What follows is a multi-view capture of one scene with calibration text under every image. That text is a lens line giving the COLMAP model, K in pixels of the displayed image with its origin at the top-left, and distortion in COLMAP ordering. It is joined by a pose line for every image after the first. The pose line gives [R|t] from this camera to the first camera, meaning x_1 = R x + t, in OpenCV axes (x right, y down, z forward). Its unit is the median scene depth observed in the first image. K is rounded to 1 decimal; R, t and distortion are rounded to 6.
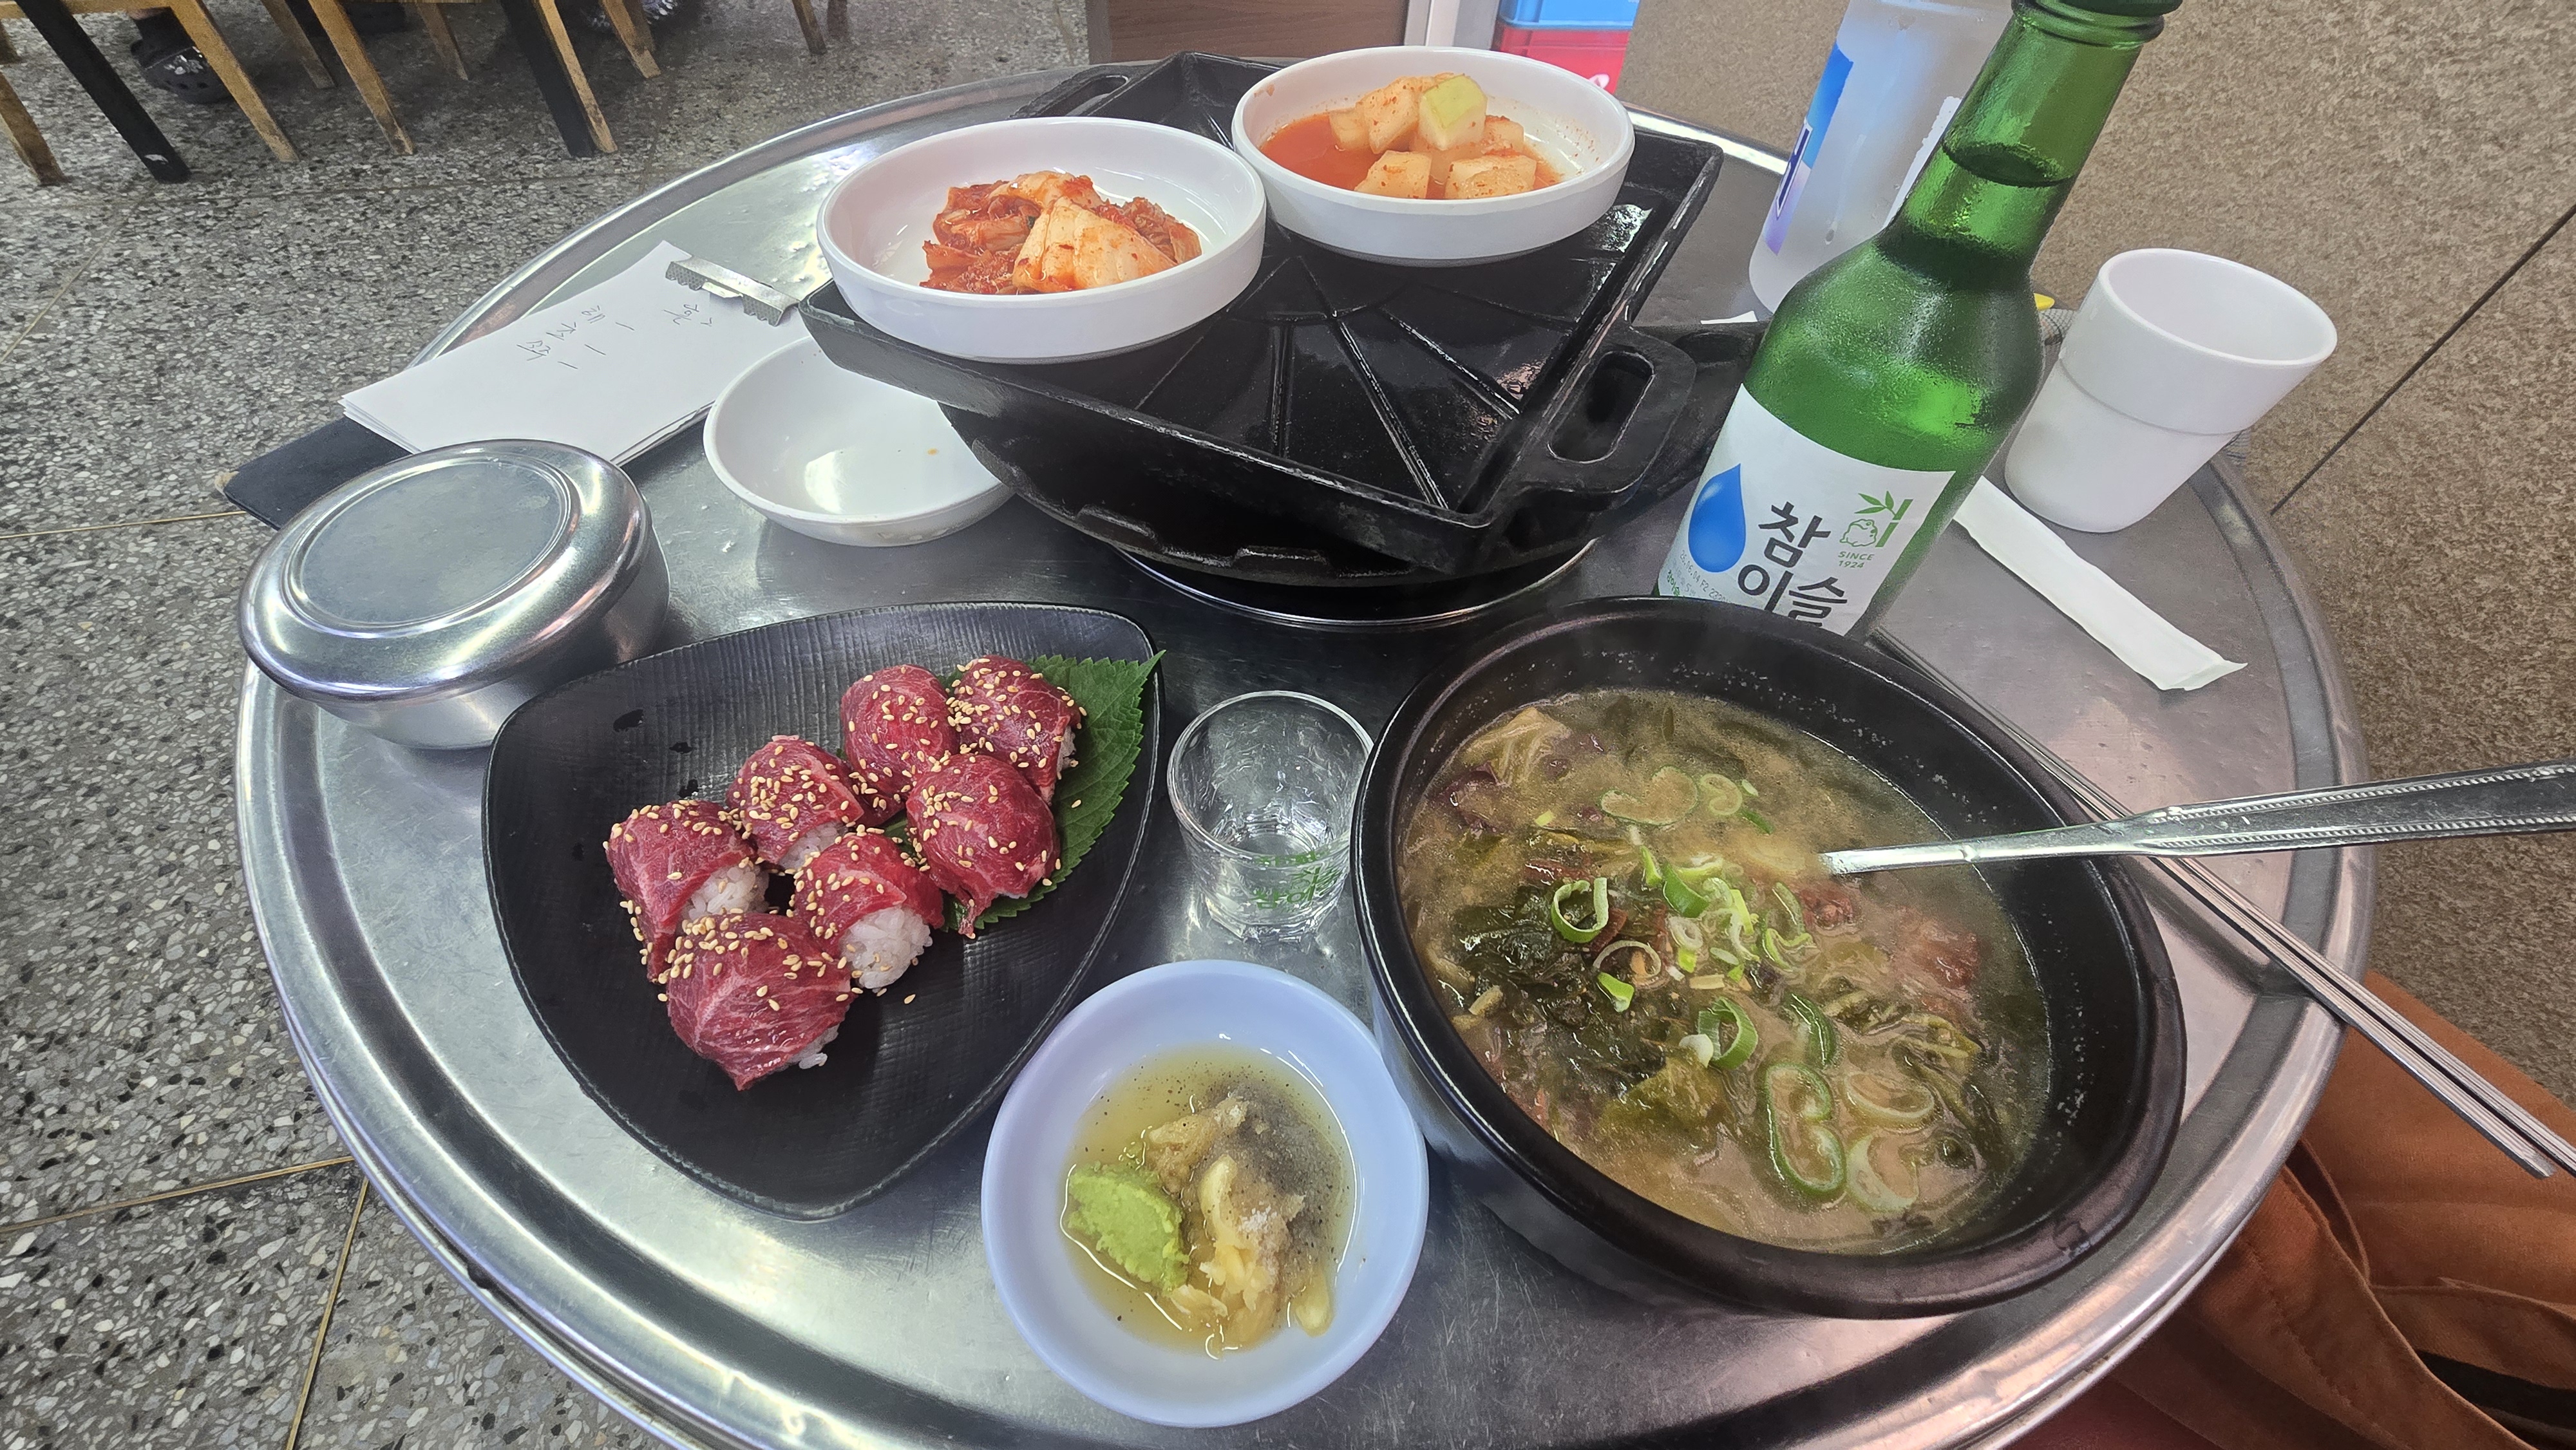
lens RADIAL K [[1040.0, 0, 1278.6], [0, 1040.0, 739.0], [0, 0, 1]] dist [-0.002178, -0.001690]
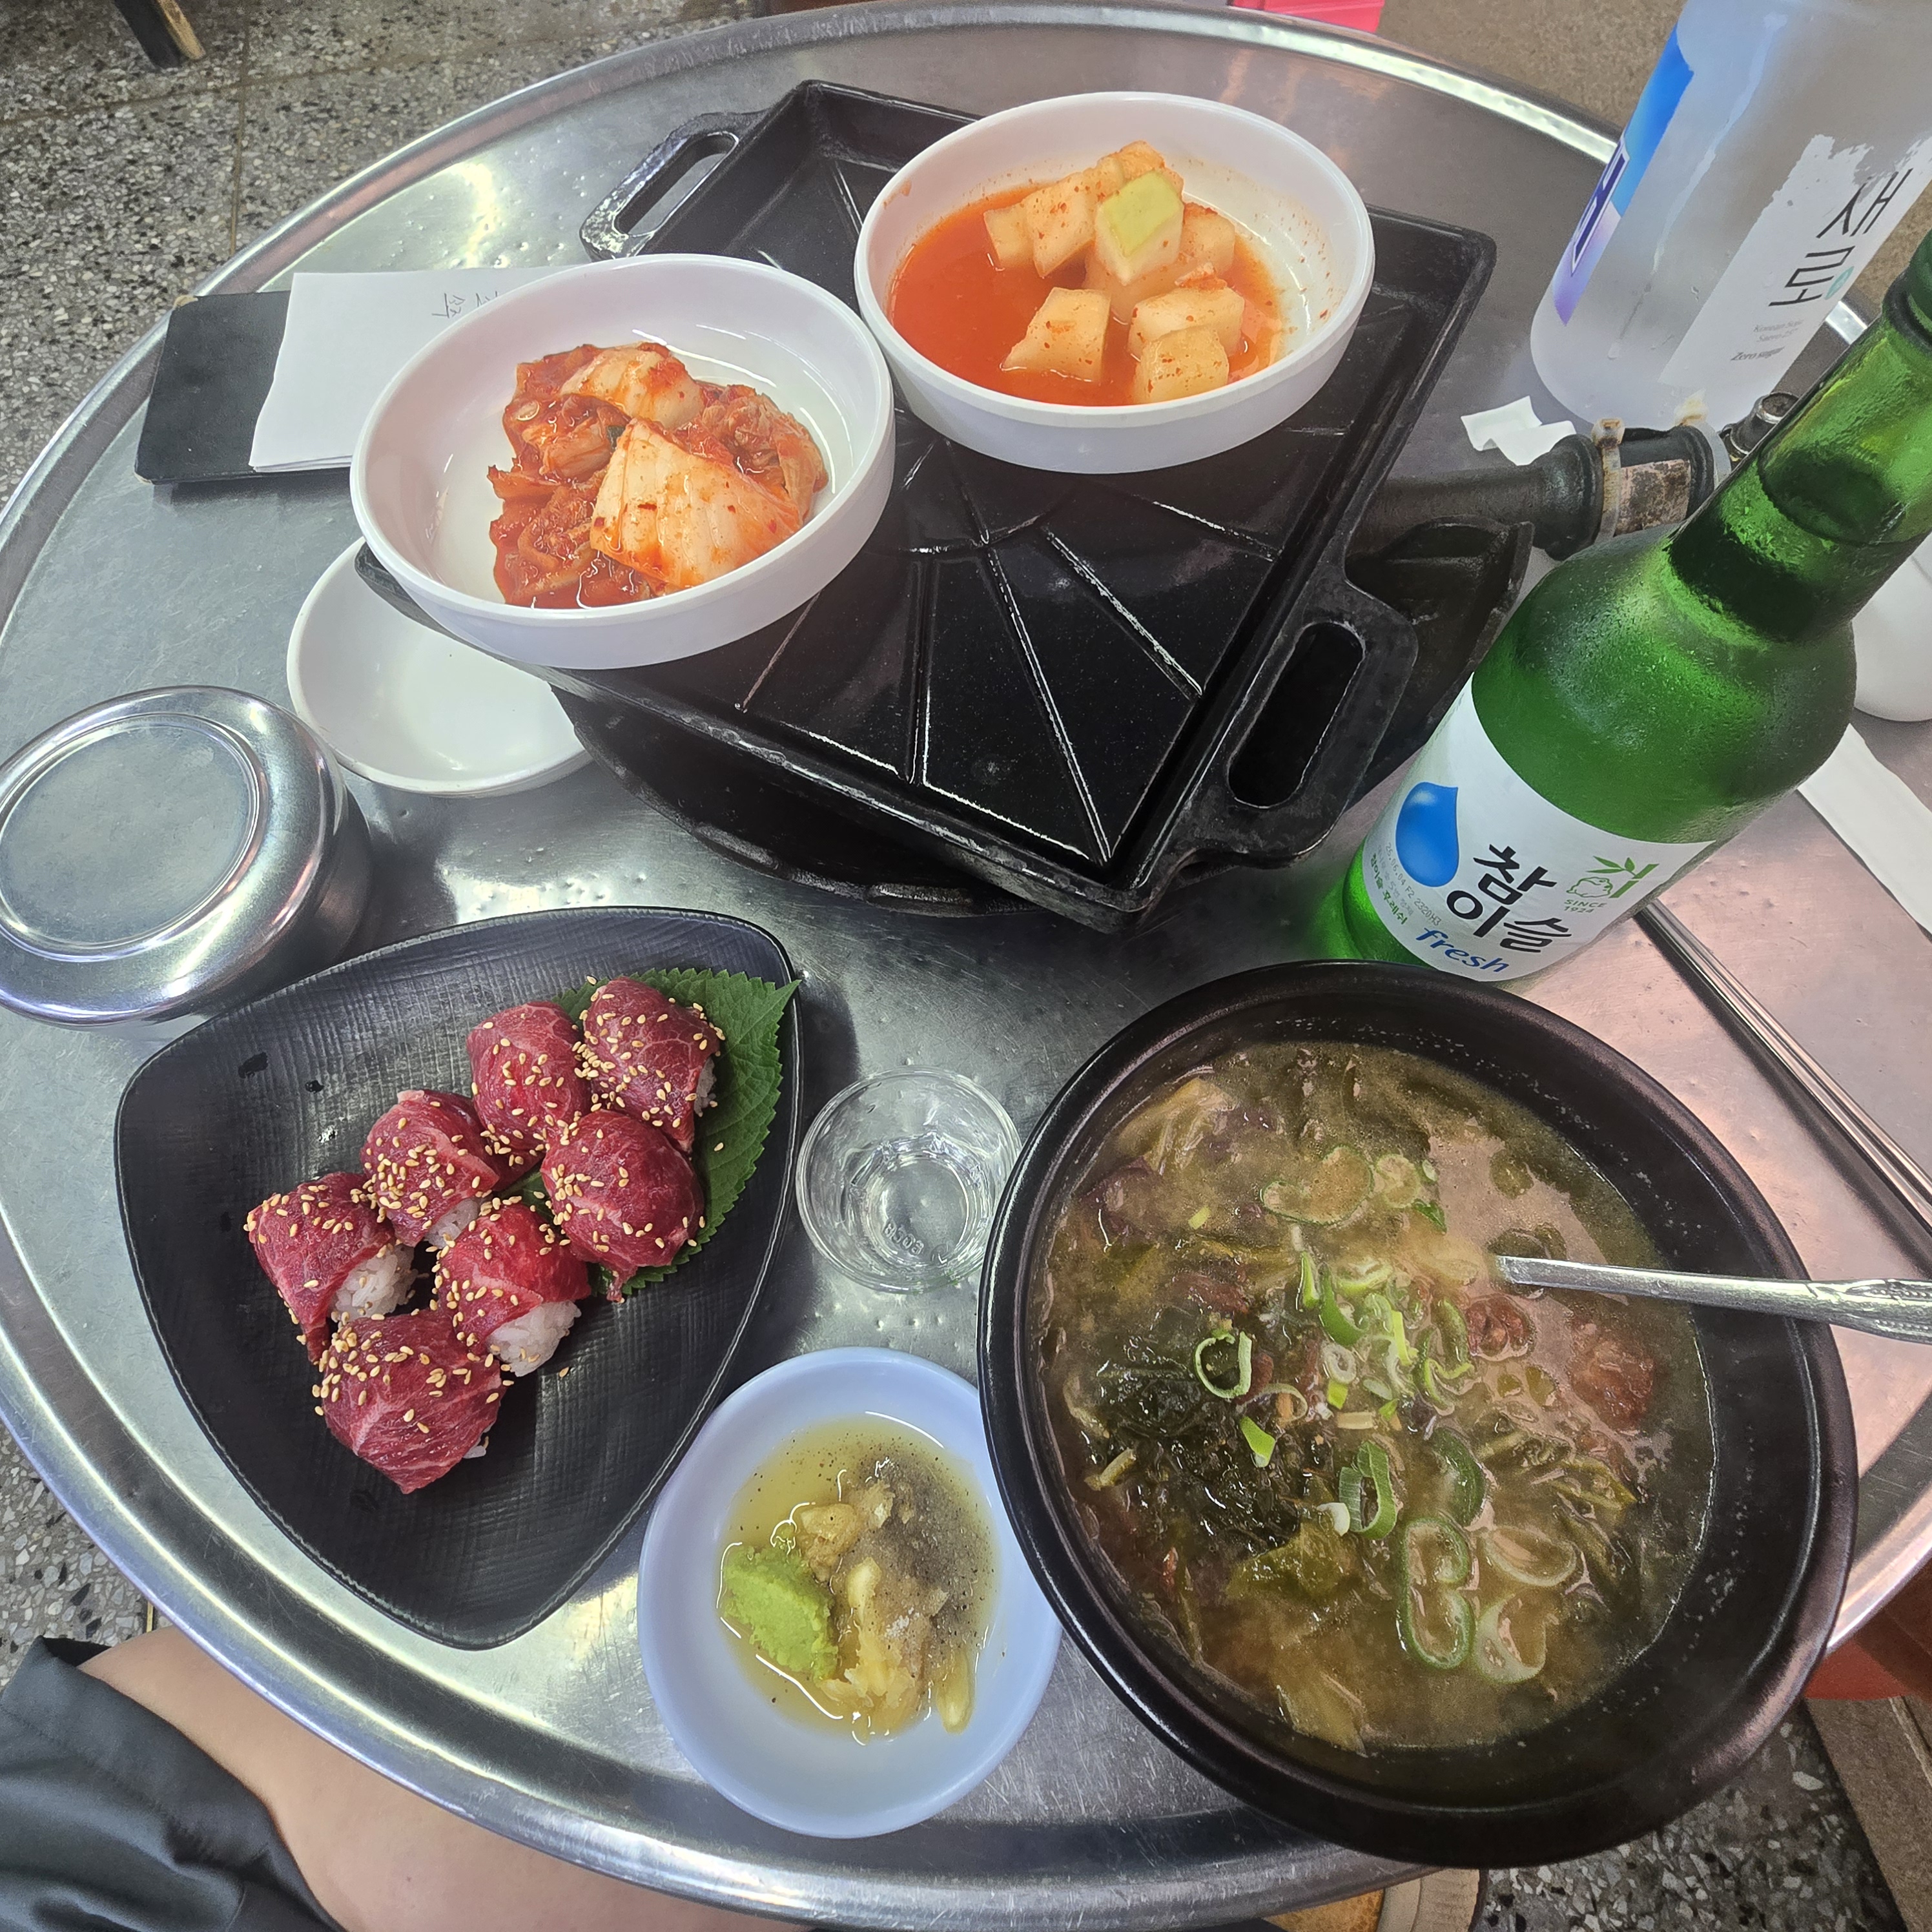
lens RADIAL K [[1041.6, 0, 964.7], [0, 1041.6, 965.7], [0, 0, 1]] dist [-0.002317, -0.001408]
pose [[0.998334, -0.017826, -0.054879, 0.102128], [0.031683, 0.964236, 0.263146, -0.402300], [0.048226, -0.264446, 0.963194, 0.152067]]
